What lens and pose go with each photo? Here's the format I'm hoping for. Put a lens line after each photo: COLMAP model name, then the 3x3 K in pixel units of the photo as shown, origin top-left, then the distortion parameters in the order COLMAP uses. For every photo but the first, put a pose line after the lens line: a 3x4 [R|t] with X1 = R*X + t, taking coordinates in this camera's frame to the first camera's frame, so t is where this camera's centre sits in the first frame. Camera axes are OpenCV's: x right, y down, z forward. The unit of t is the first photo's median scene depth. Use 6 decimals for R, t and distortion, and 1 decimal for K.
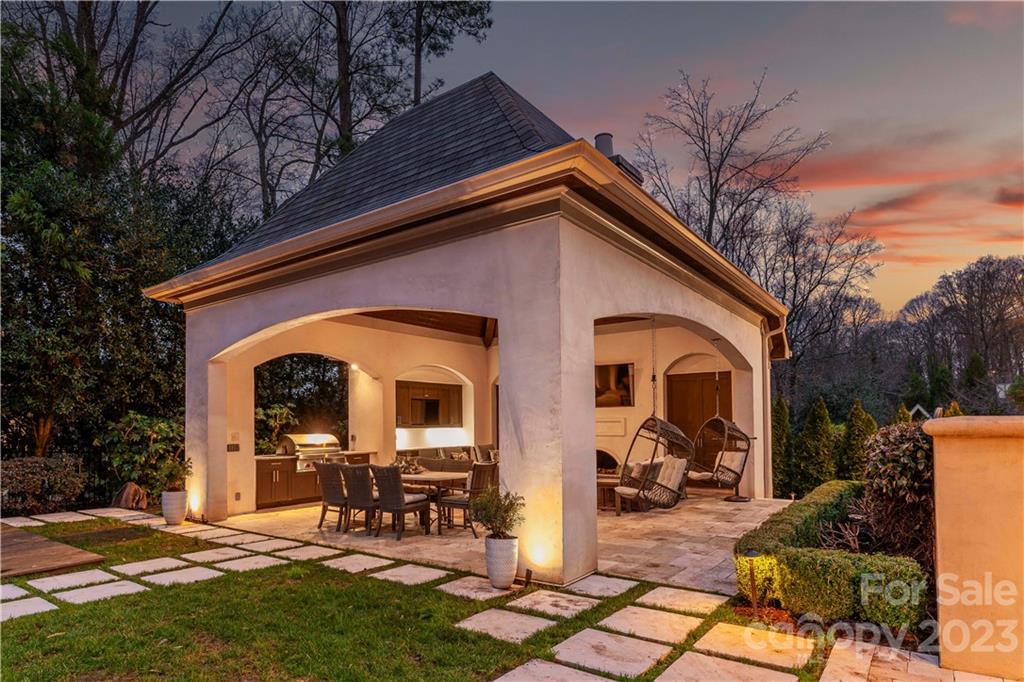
lens RADIAL K [[549.3, 0, 492.4], [0, 549.3, 410.1], [0, 0, 1]] dist [-0.001366, -0.000055]
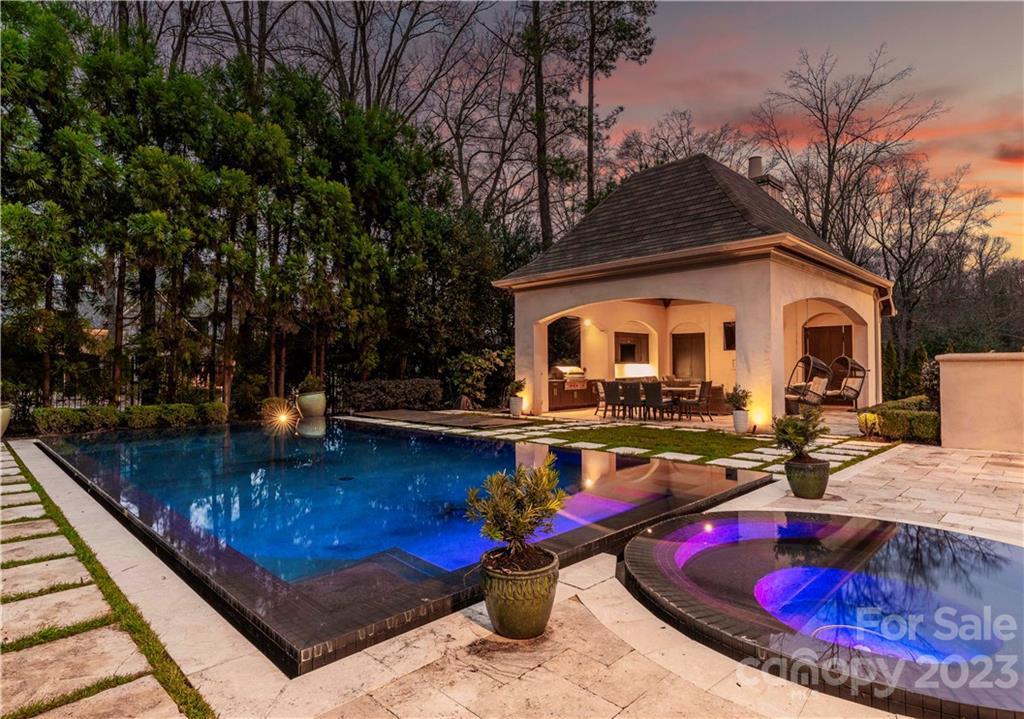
lens RADIAL K [[559.1, 0, 511.8], [0, 559.1, 353.7], [0, 0, 1]] dist [-0.004730, -0.001242]
pose [[0.991930, 0.001310, -0.126780, -0.244429], [-0.000980, 0.999996, 0.002659, 0.001920], [0.126783, -0.002514, 0.991927, -0.523398]]
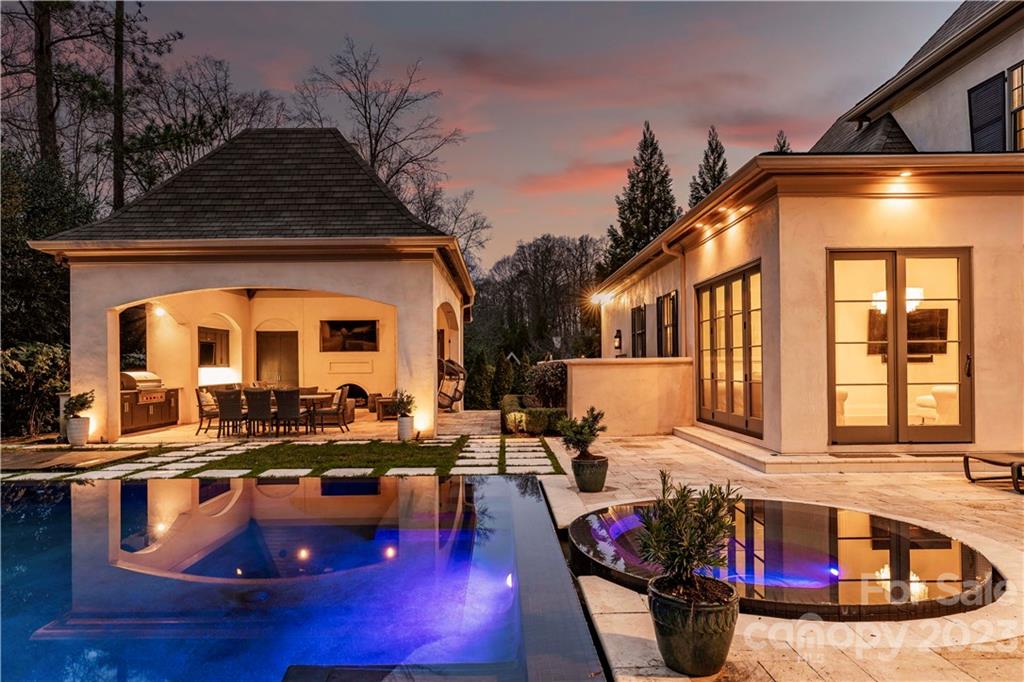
lens RADIAL K [[638.4, 0, 498.4], [0, 638.4, 360.6], [0, 0, 1]] dist [0.001318, -0.000137]
pose [[0.784416, 0.005686, 0.620209, -0.482888], [-0.012720, 0.999895, 0.006921, 0.001171], [-0.620105, -0.013318, 0.784406, -0.431059]]
